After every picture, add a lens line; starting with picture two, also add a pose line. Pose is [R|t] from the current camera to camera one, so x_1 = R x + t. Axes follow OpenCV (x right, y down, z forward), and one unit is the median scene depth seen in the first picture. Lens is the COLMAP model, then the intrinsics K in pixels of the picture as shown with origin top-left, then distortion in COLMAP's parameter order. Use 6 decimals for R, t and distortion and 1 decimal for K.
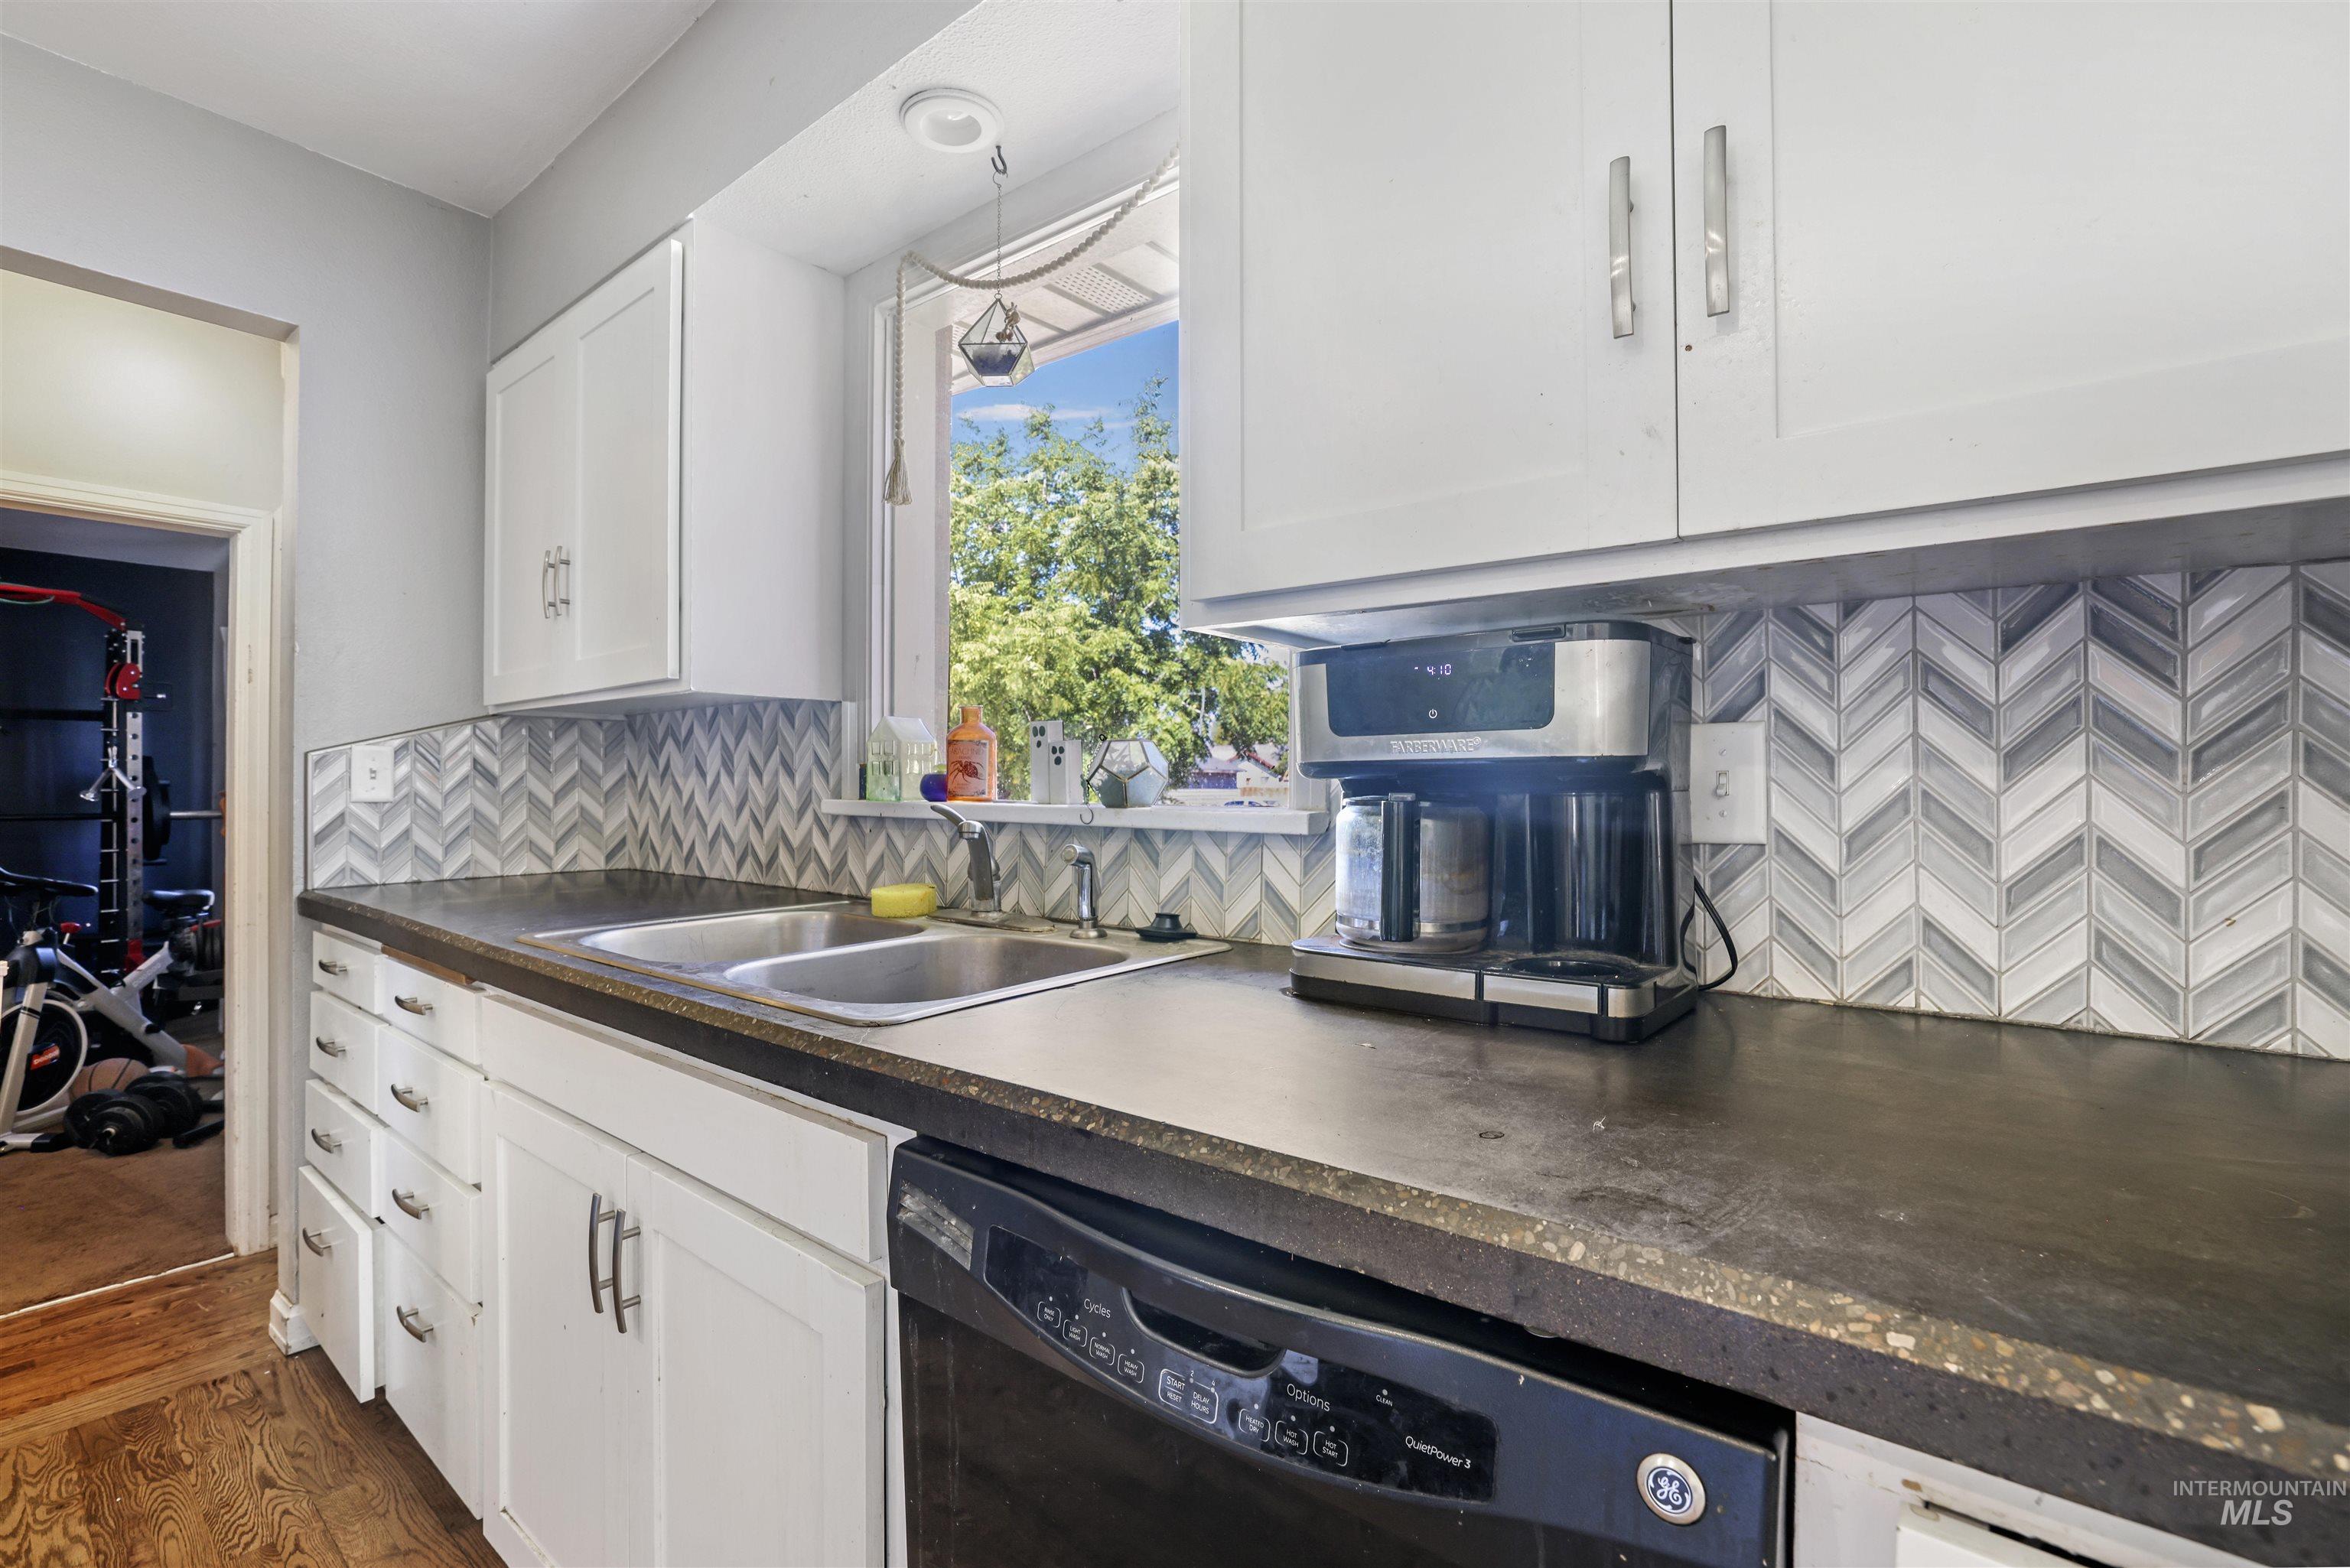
lens RADIAL K [[1052.5, 0, 1235.4], [0, 1052.5, 770.6], [0, 0, 1]] dist [-0.019247, 0.003728]
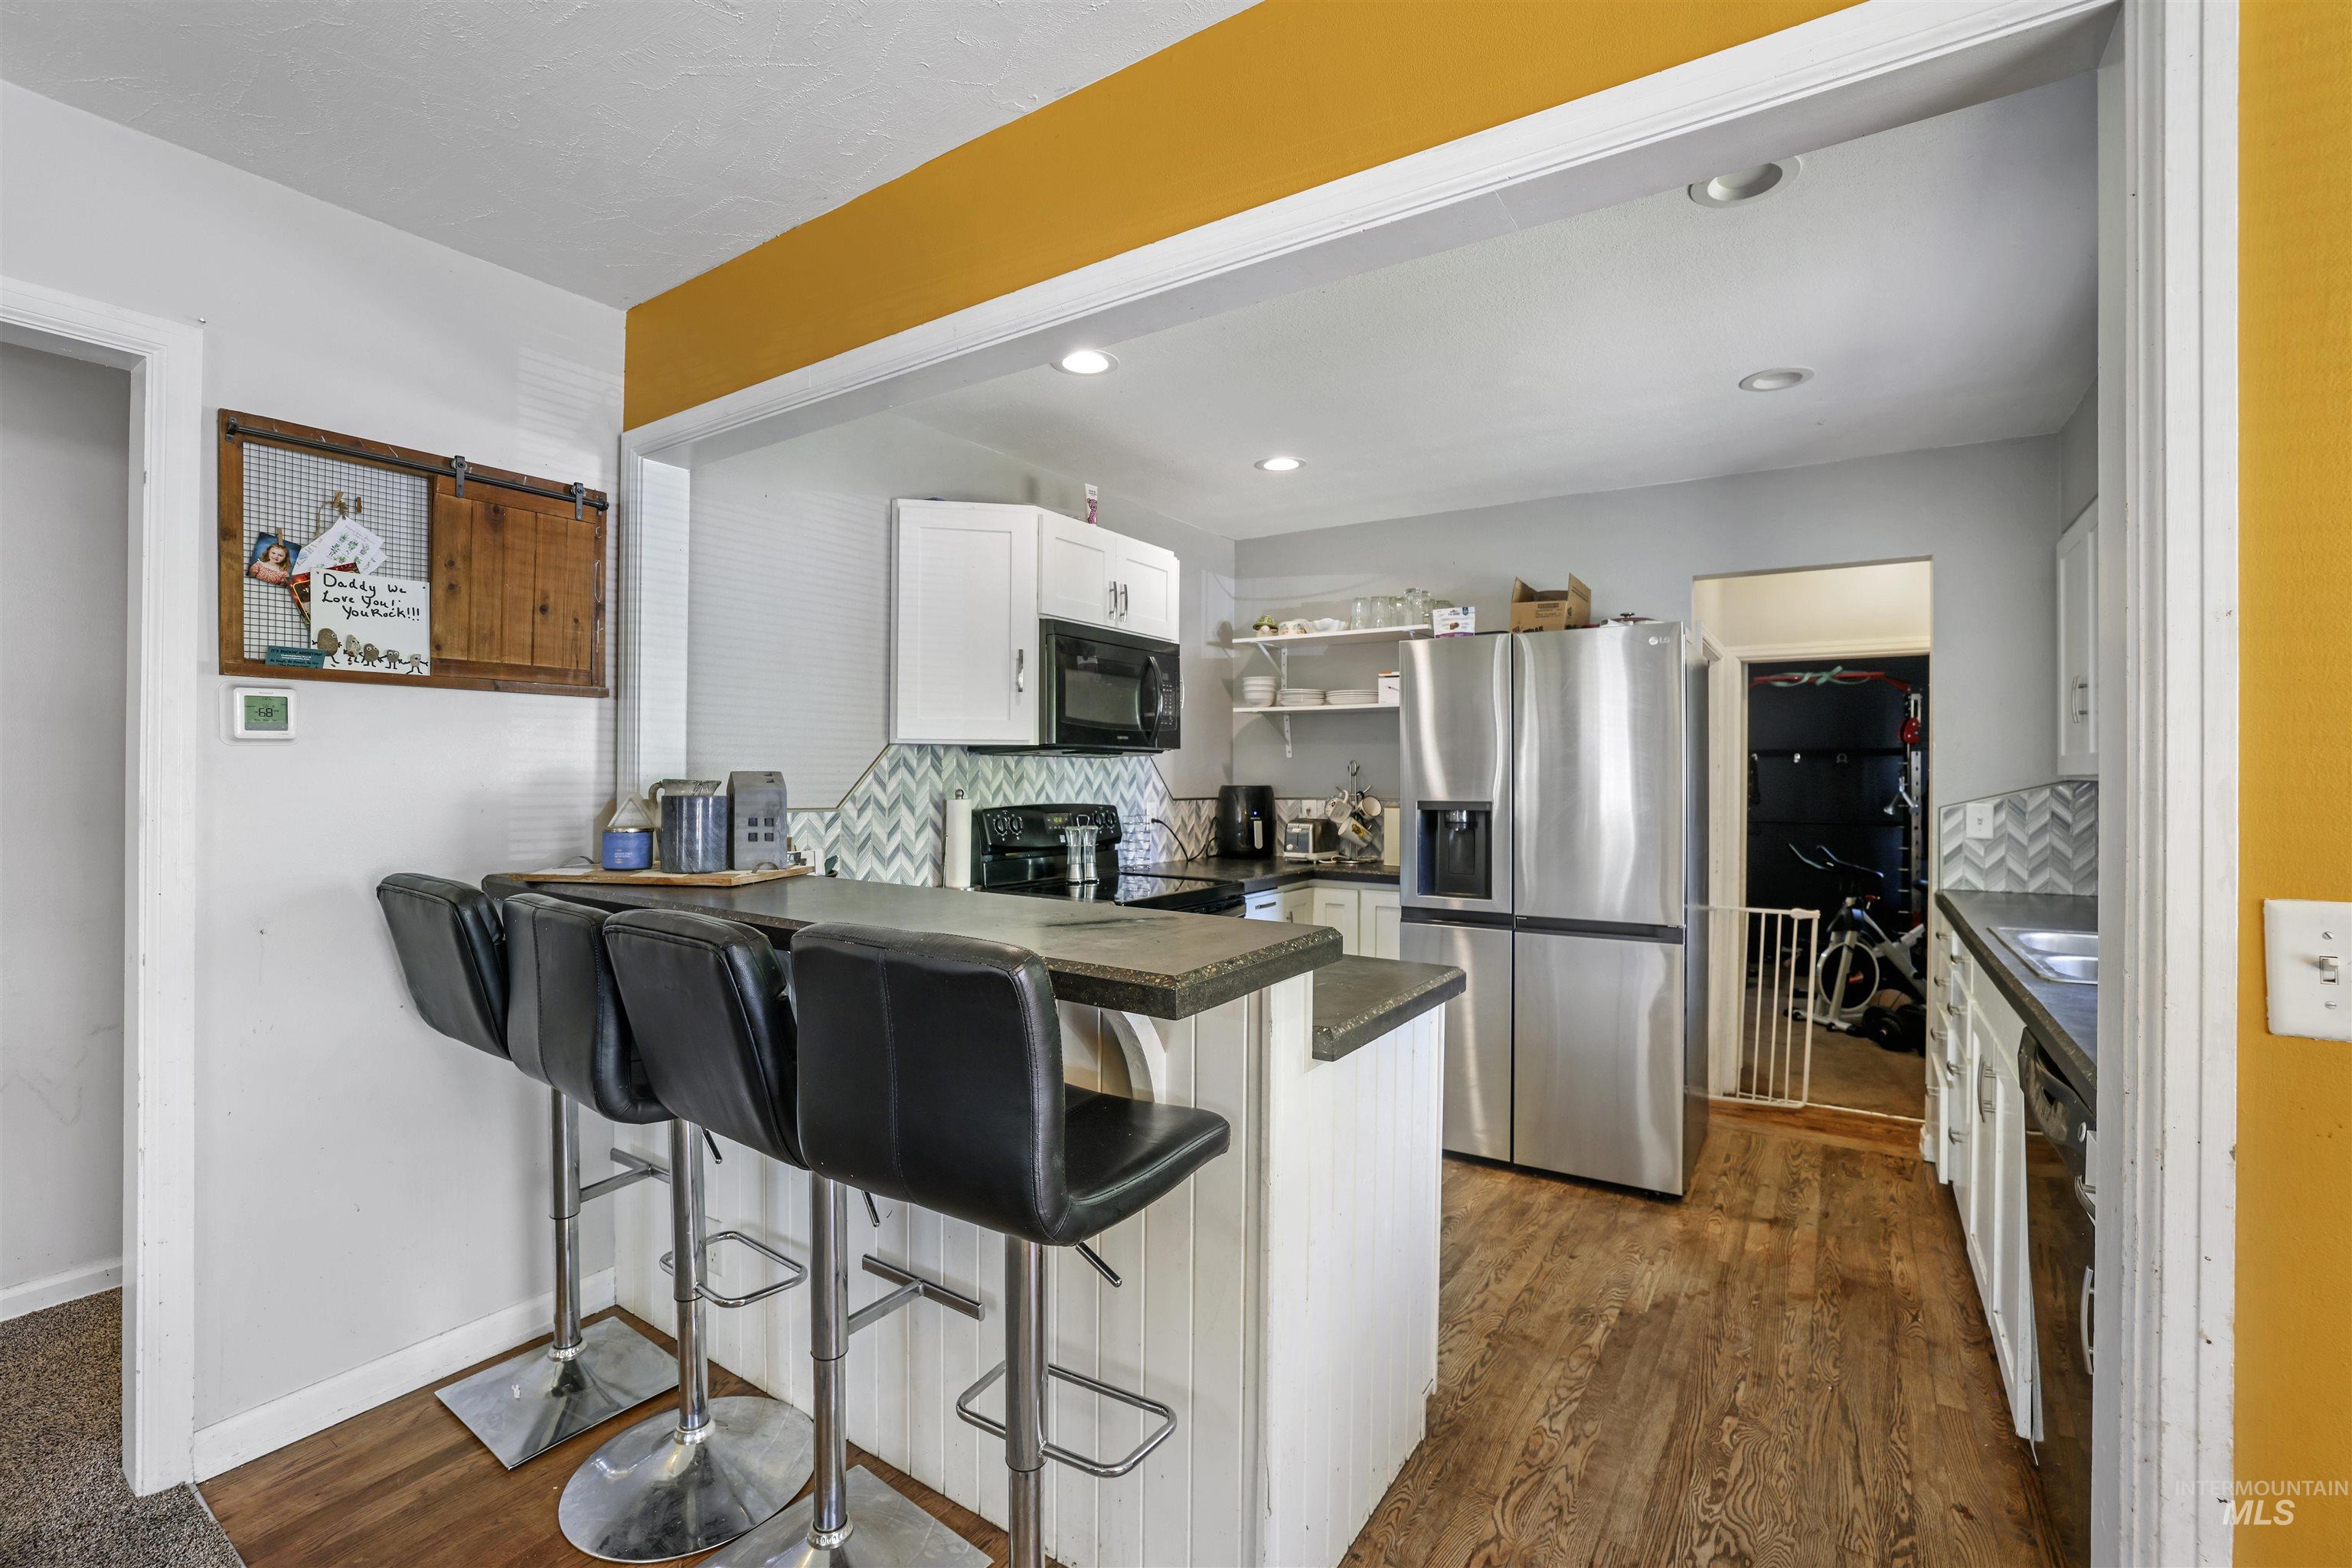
lens RADIAL K [[1053.5, 0, 1184.1], [0, 1053.5, 775.6], [0, 0, 1]] dist [-0.019247, 0.003728]
pose [[0.110701, 0.002638, -0.993850, 0.569742], [-0.000869, 0.999996, 0.002557, -0.063974], [0.993853, 0.000581, 0.110703, -0.352548]]
